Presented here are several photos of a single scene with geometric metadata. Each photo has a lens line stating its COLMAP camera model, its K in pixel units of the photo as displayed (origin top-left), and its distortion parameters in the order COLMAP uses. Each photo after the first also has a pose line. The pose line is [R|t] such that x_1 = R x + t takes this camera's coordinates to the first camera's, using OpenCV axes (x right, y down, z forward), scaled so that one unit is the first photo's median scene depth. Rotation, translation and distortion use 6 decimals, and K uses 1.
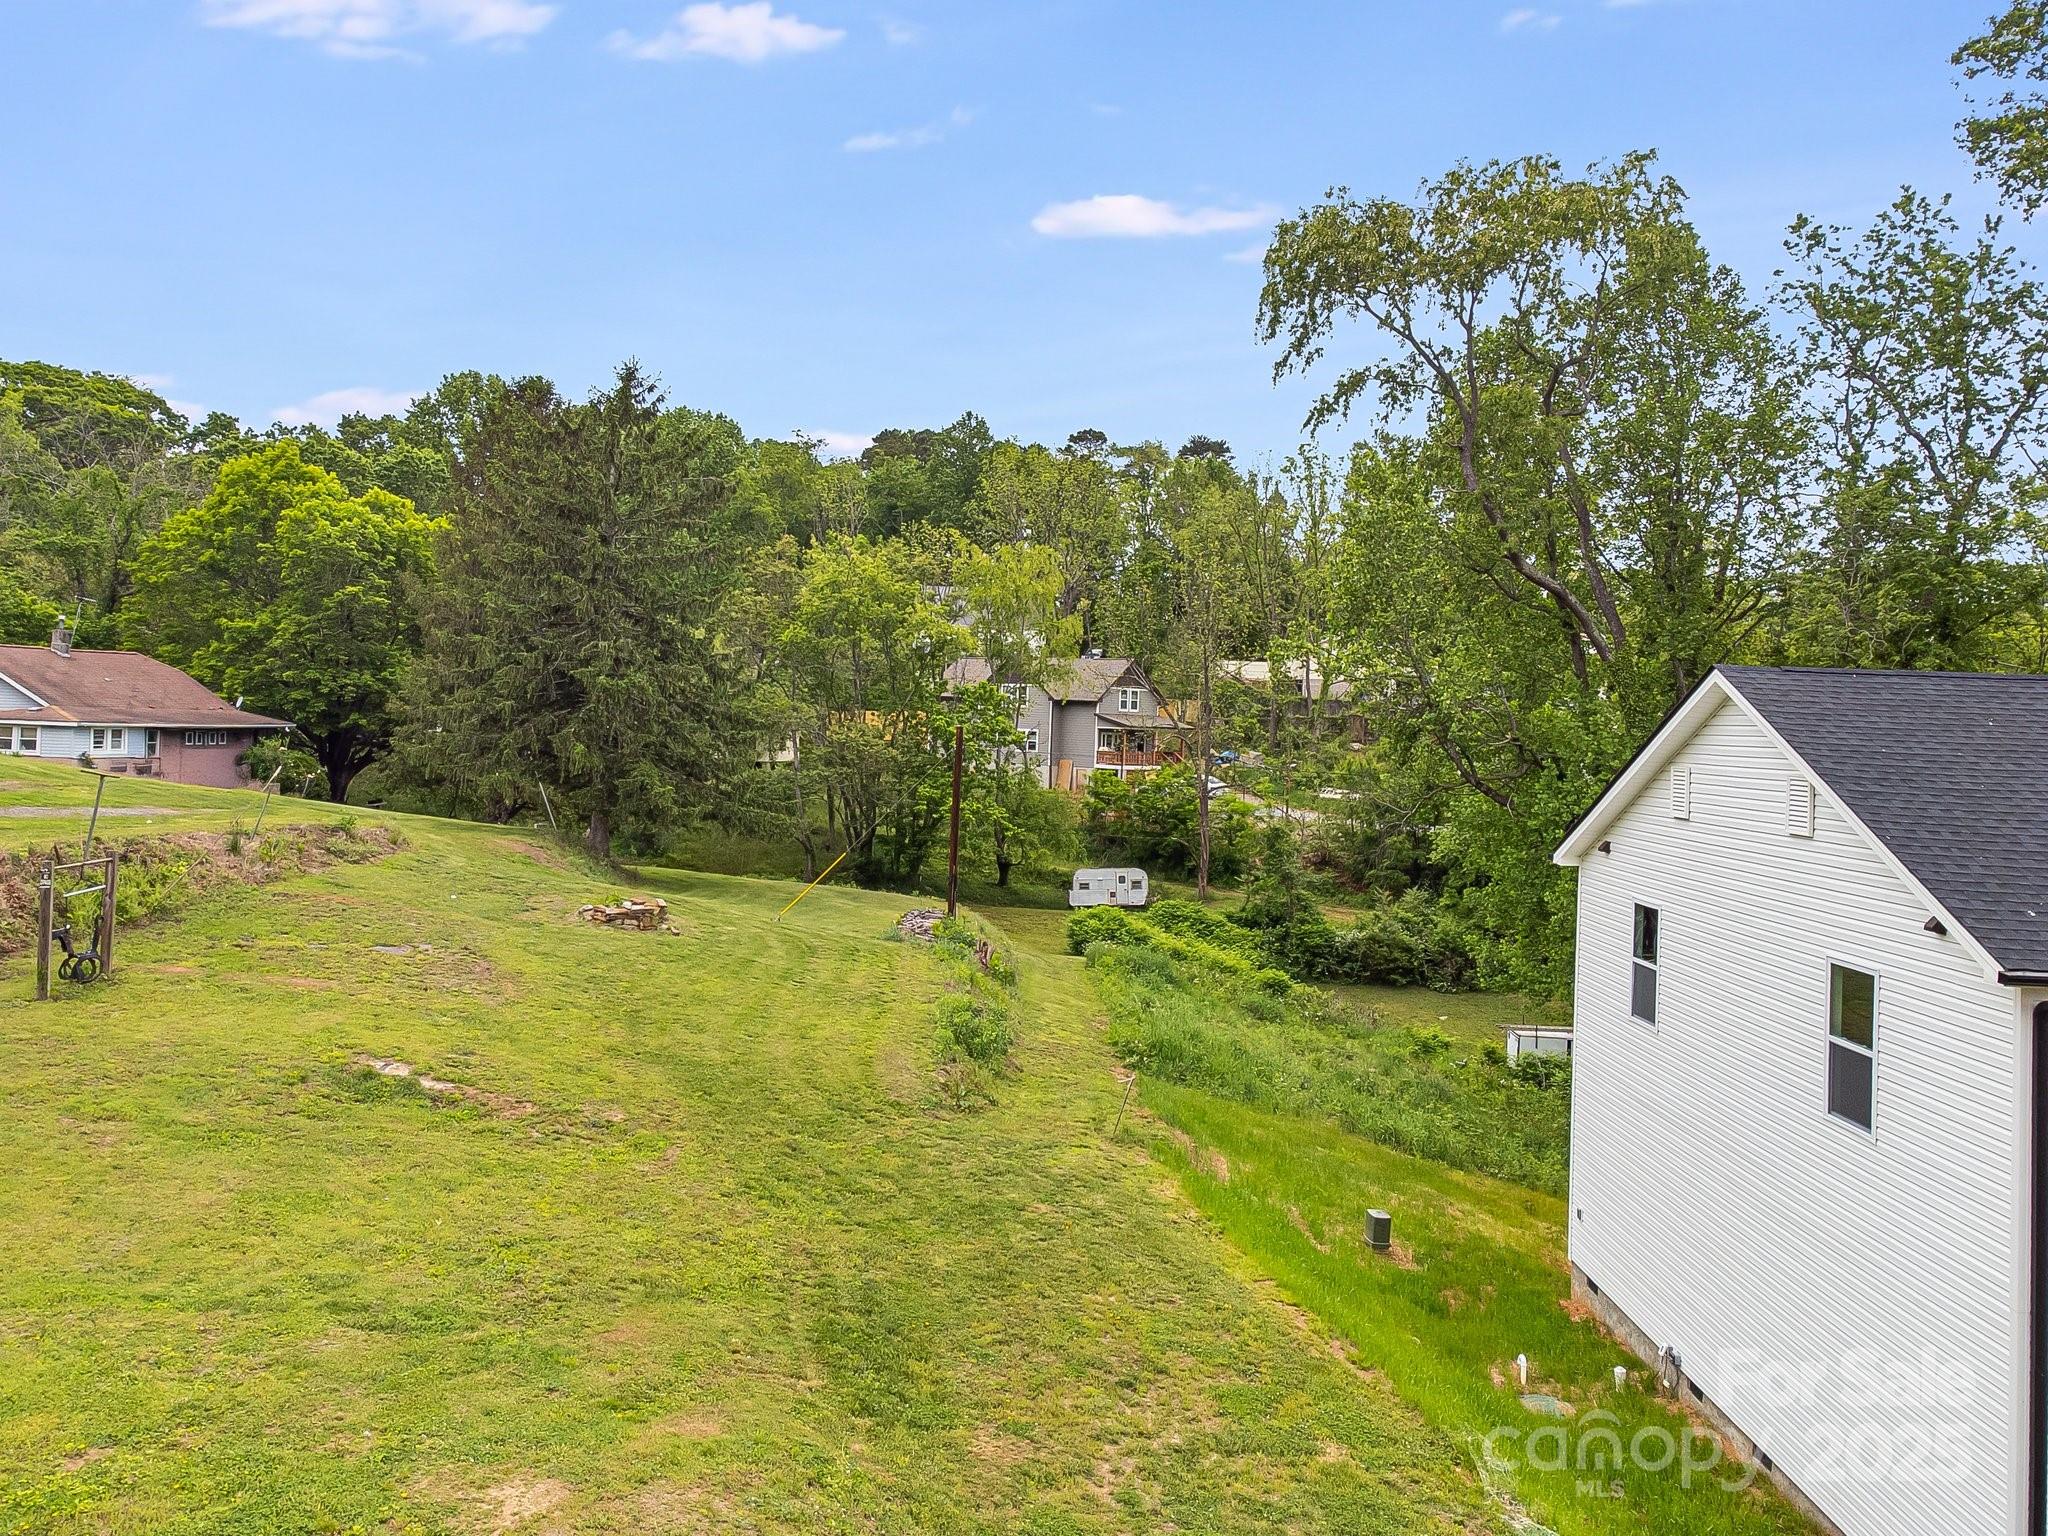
lens RADIAL K [[1640.0, 0, 1073.0], [0, 1640.0, 671.1], [0, 0, 1]] dist [0.045885, -0.003218]
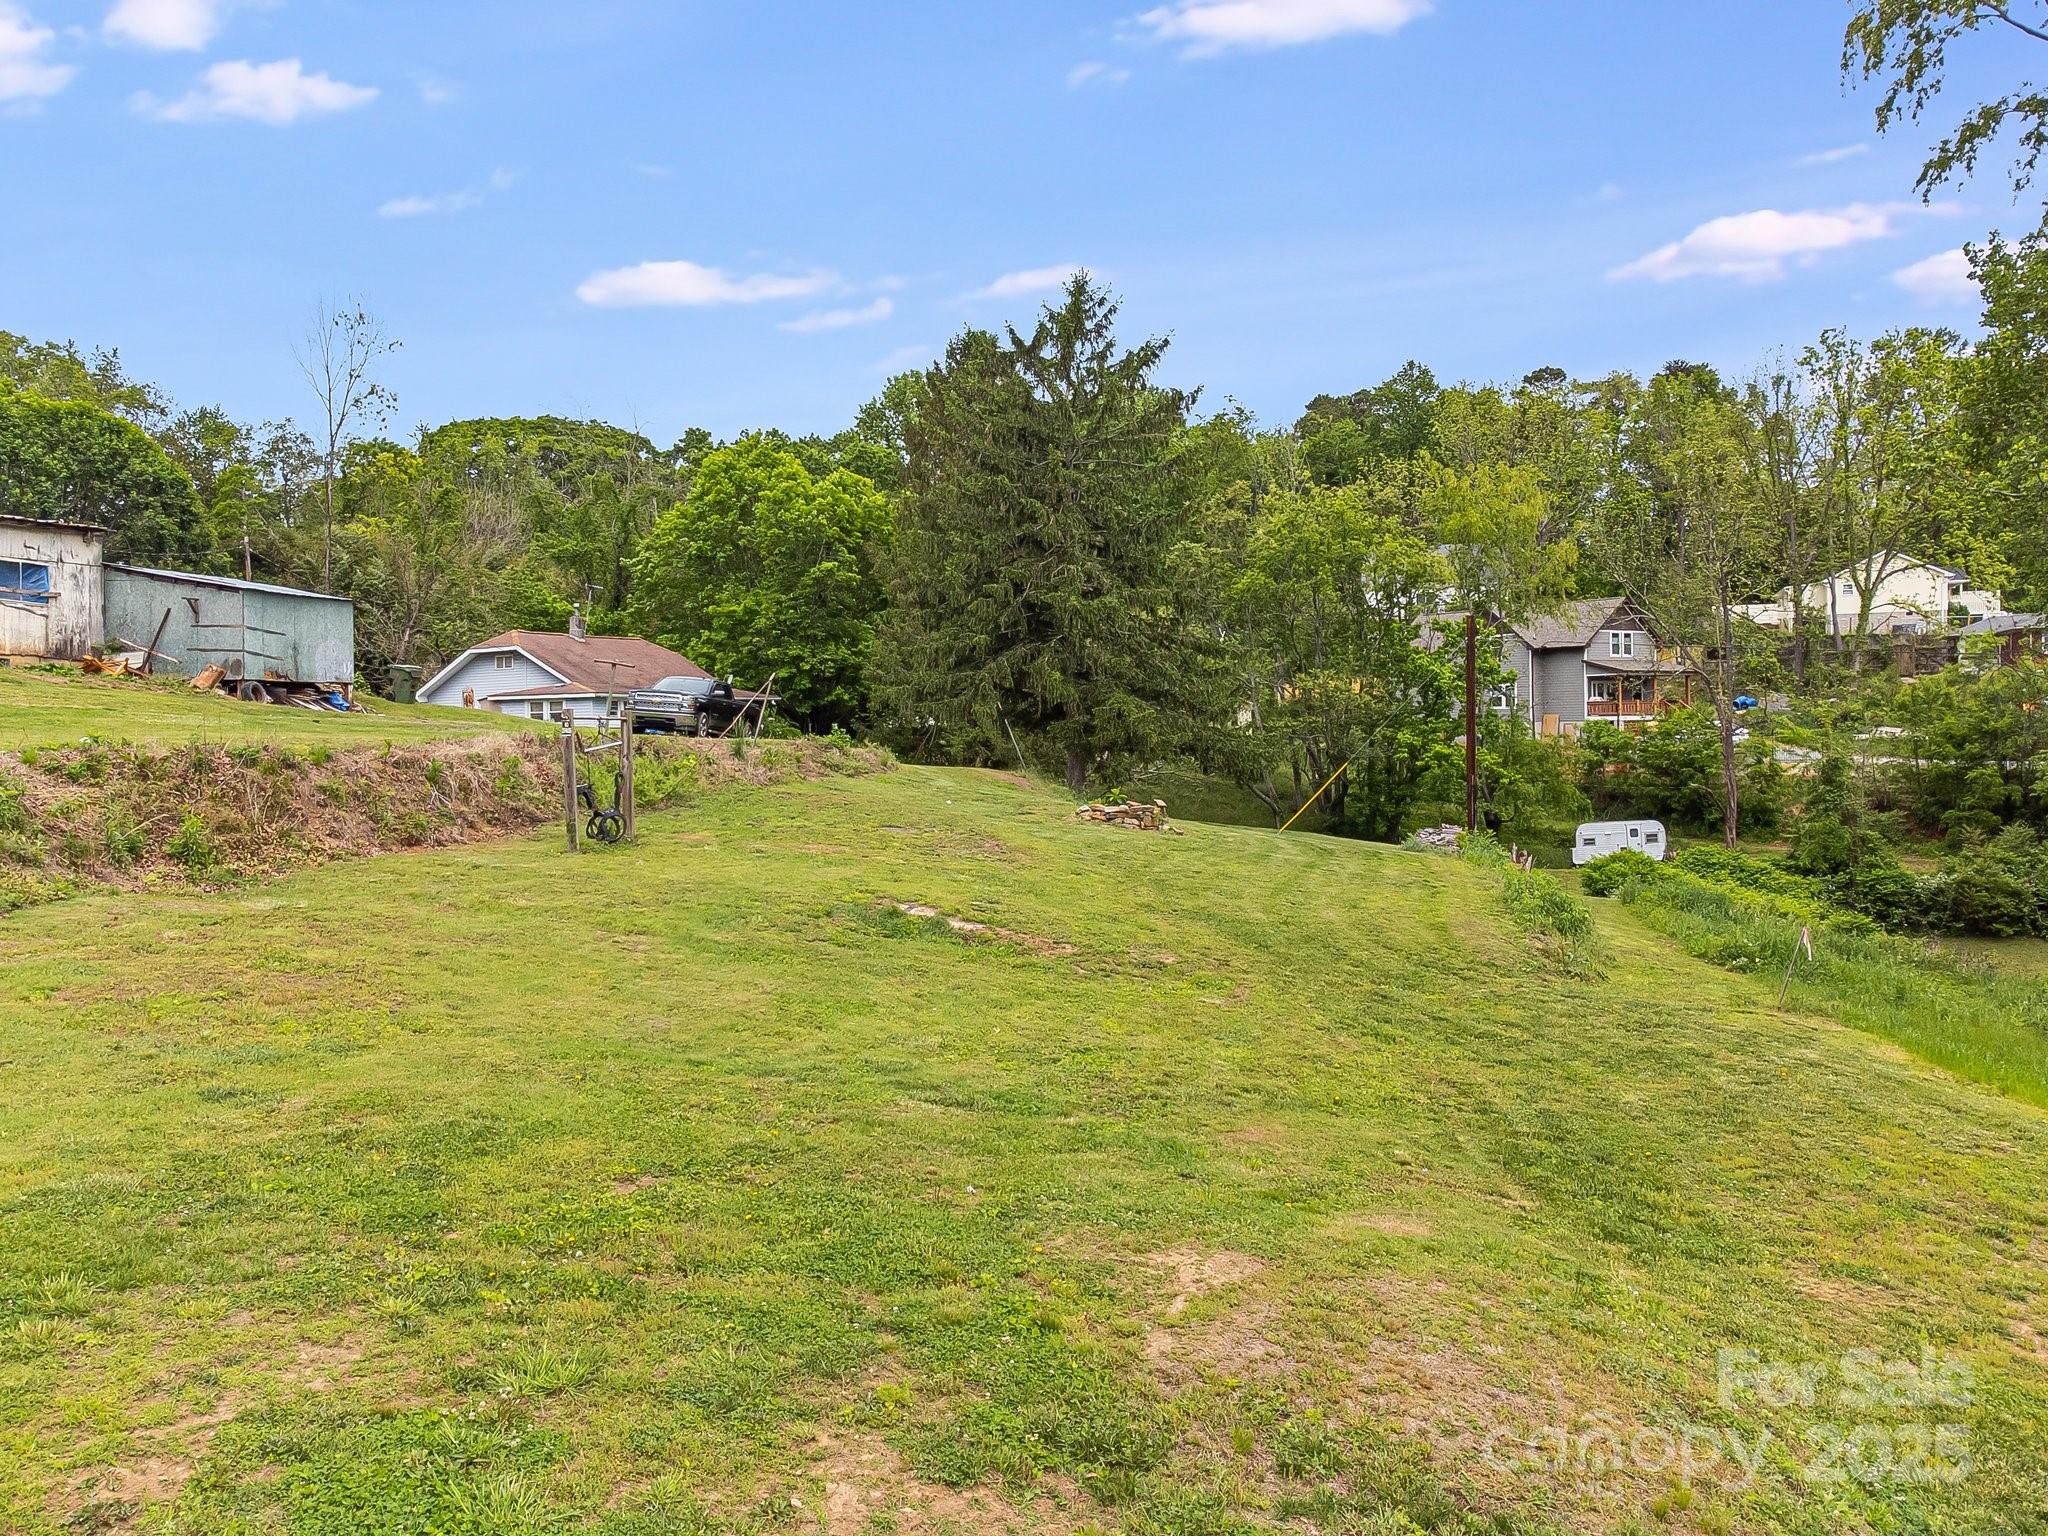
lens RADIAL K [[1628.6, 0, 1029.0], [0, 1628.6, 764.9], [0, 0, 1]] dist [0.057169, -0.070282]
pose [[0.958971, -0.048455, -0.279332, -0.051803], [0.058777, 0.997859, 0.028688, 0.069191], [0.277344, -0.043929, 0.959766, 0.088917]]
